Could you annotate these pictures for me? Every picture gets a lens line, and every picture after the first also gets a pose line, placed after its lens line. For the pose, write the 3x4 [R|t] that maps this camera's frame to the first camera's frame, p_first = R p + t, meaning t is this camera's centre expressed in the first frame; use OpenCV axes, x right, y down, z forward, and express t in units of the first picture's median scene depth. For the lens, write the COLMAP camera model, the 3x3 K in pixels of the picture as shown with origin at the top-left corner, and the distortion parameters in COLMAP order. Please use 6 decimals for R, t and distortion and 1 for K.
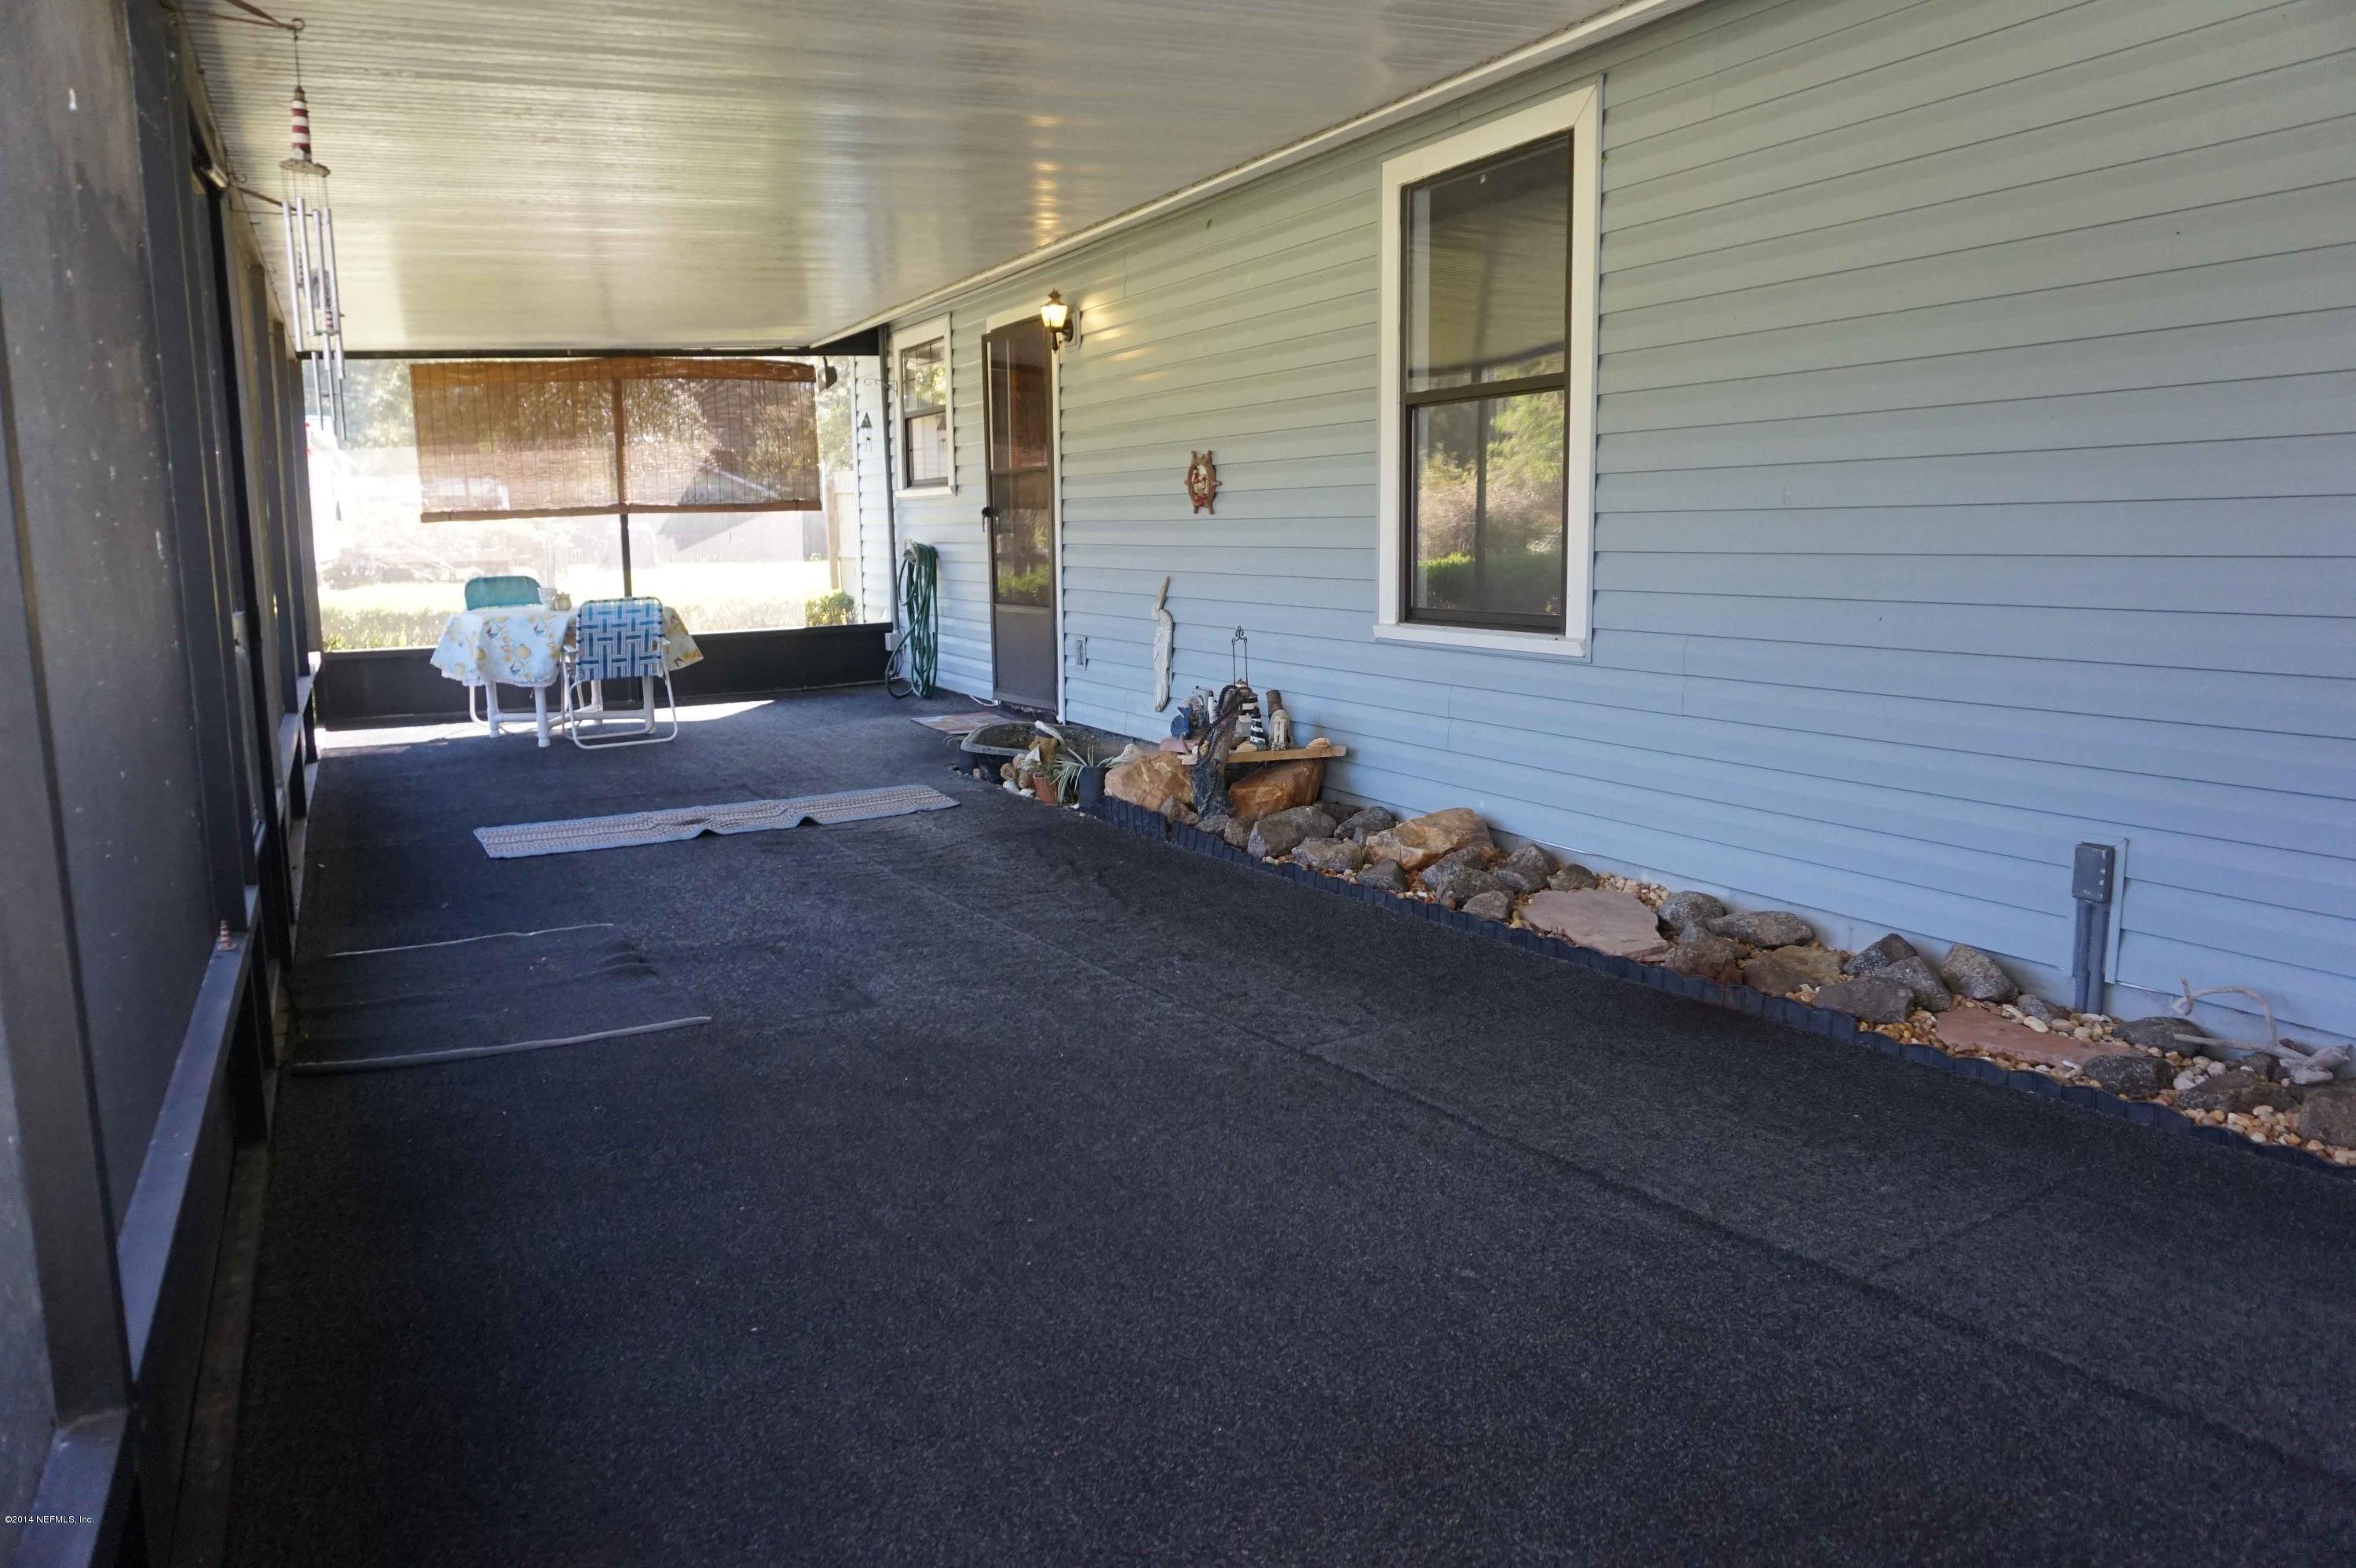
lens RADIAL K [[1593.0, 0, 1178.0], [0, 1593.0, 784.0], [0, 0, 1]] dist [-0.005412, -0.001697]
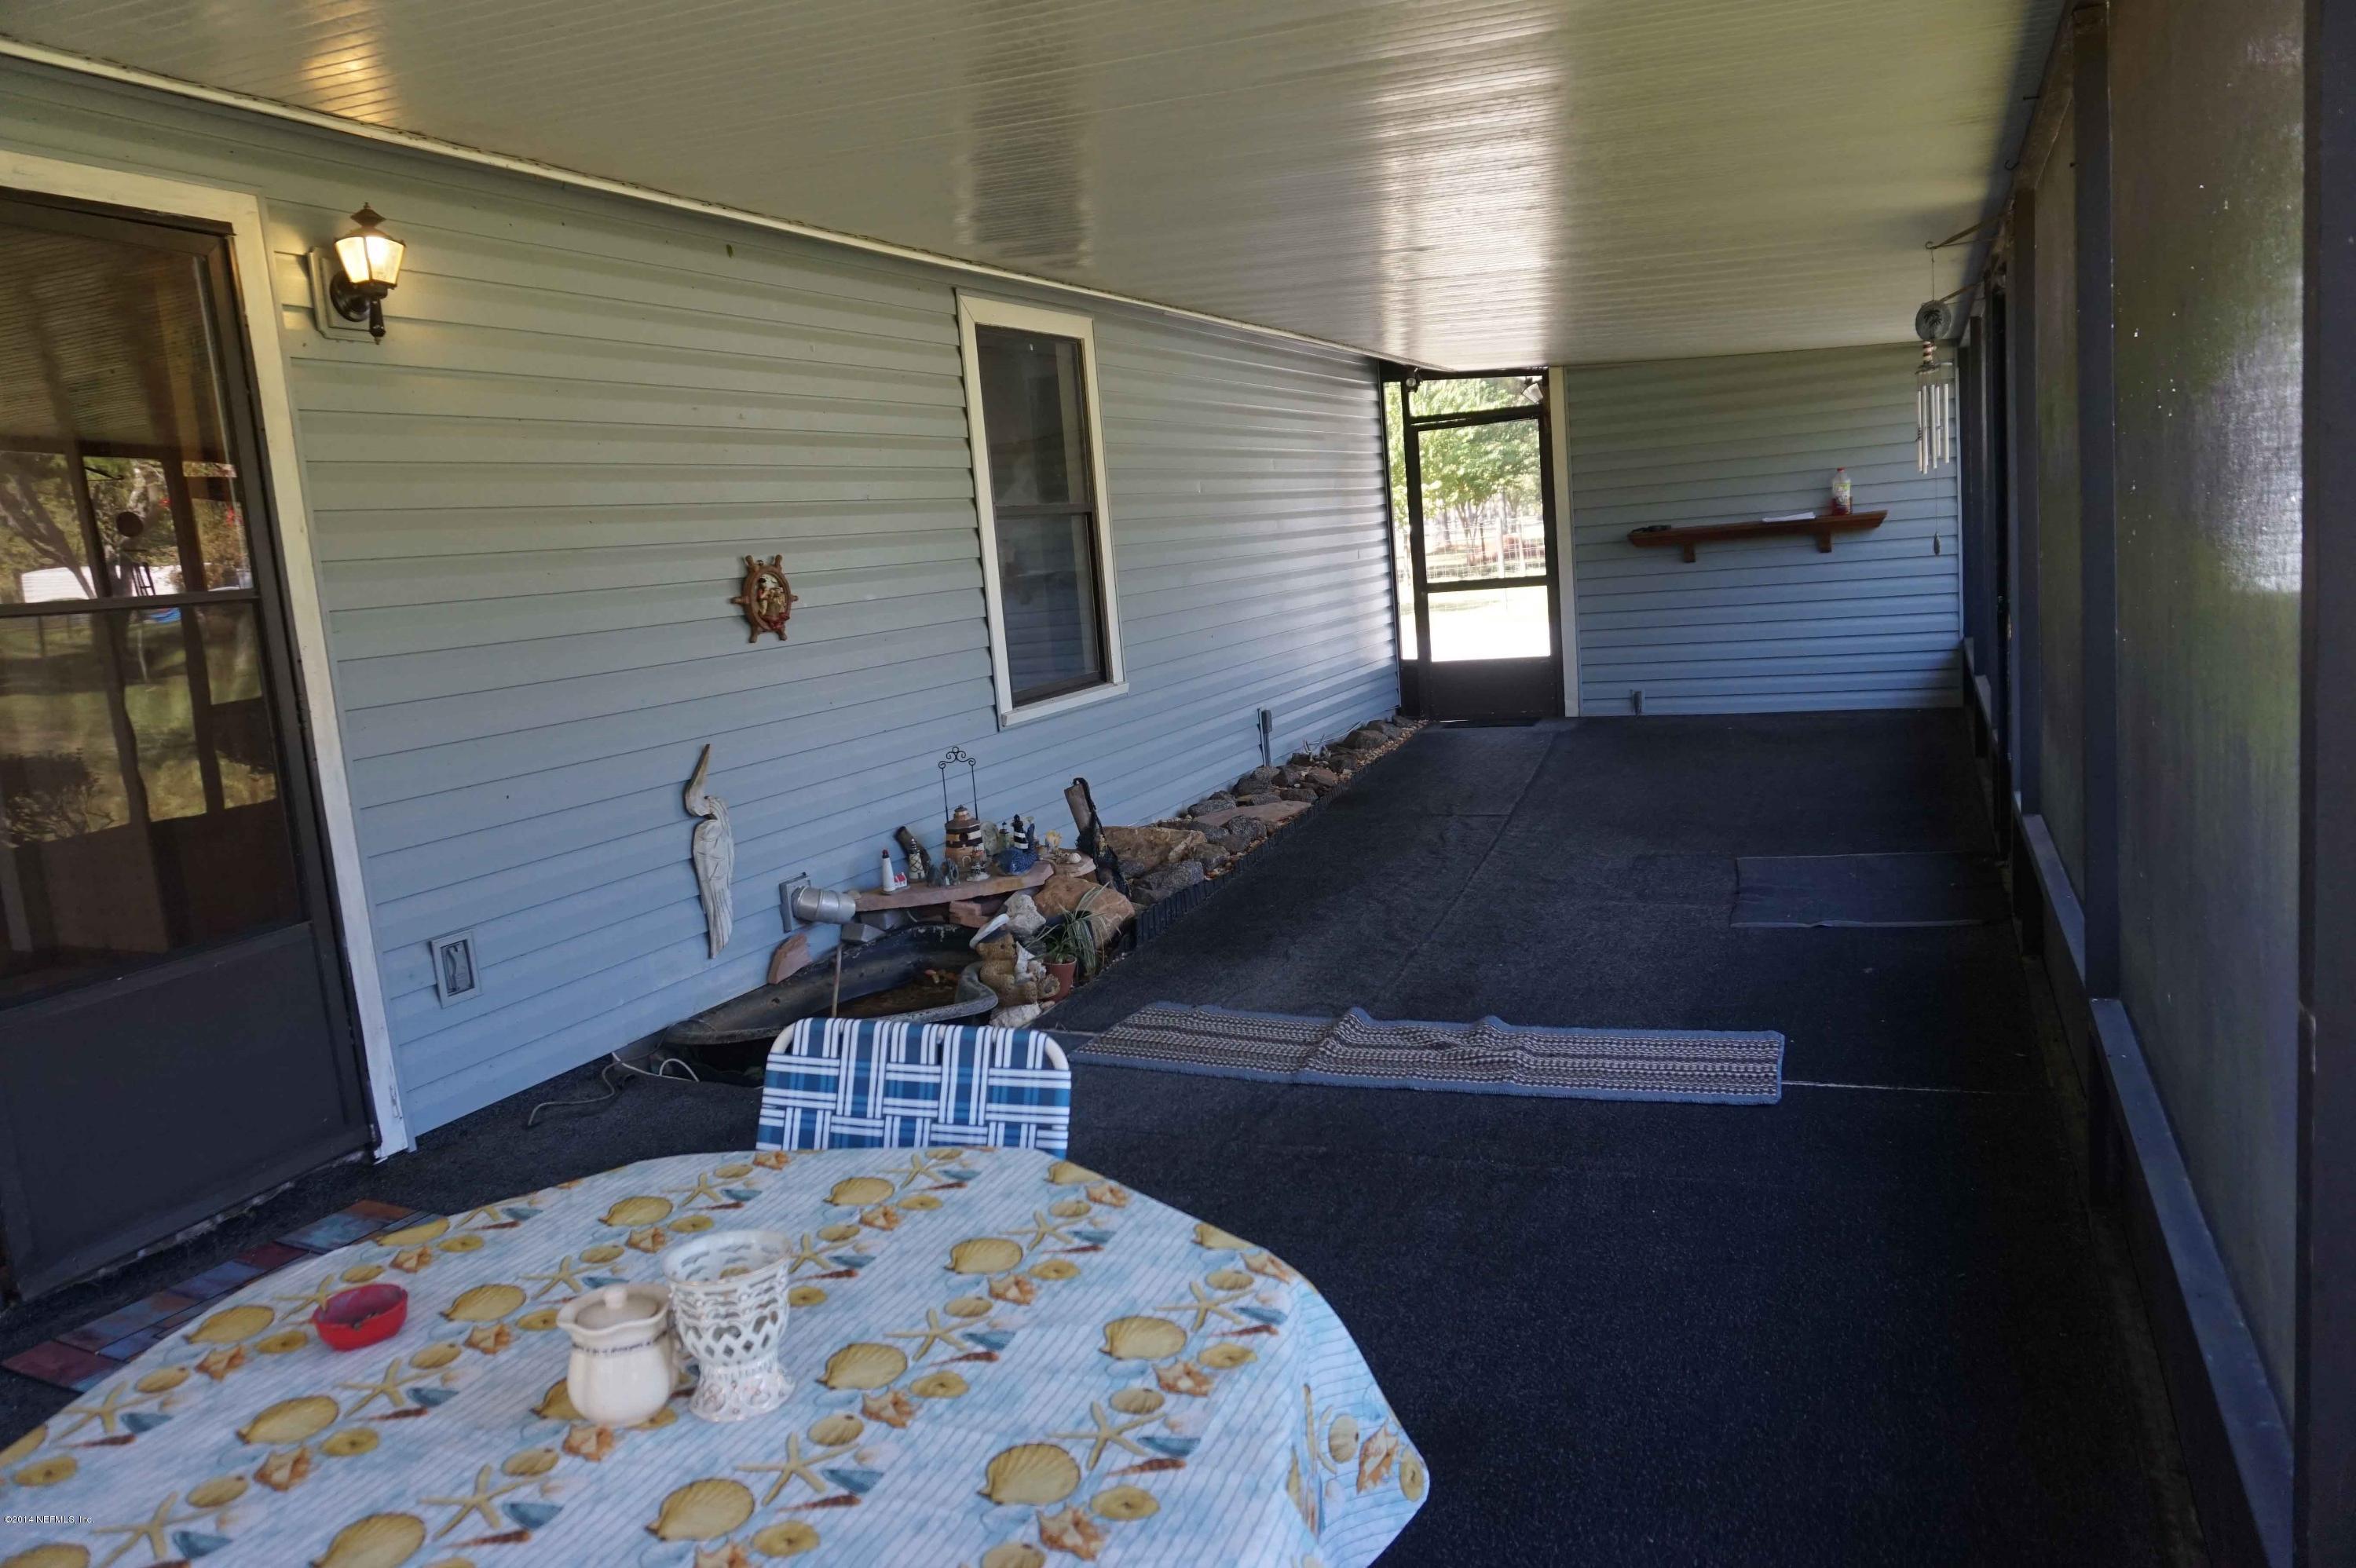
lens RADIAL K [[1593.0, 0, 1178.0], [0, 1593.0, 784.0], [0, 0, 1]] dist [-0.005412, -0.001697]
pose [[-0.605870, -0.060365, 0.793270, -0.689216], [0.210746, 0.949317, 0.233200, -0.241775], [-0.767142, 0.308468, -0.562442, 1.305649]]
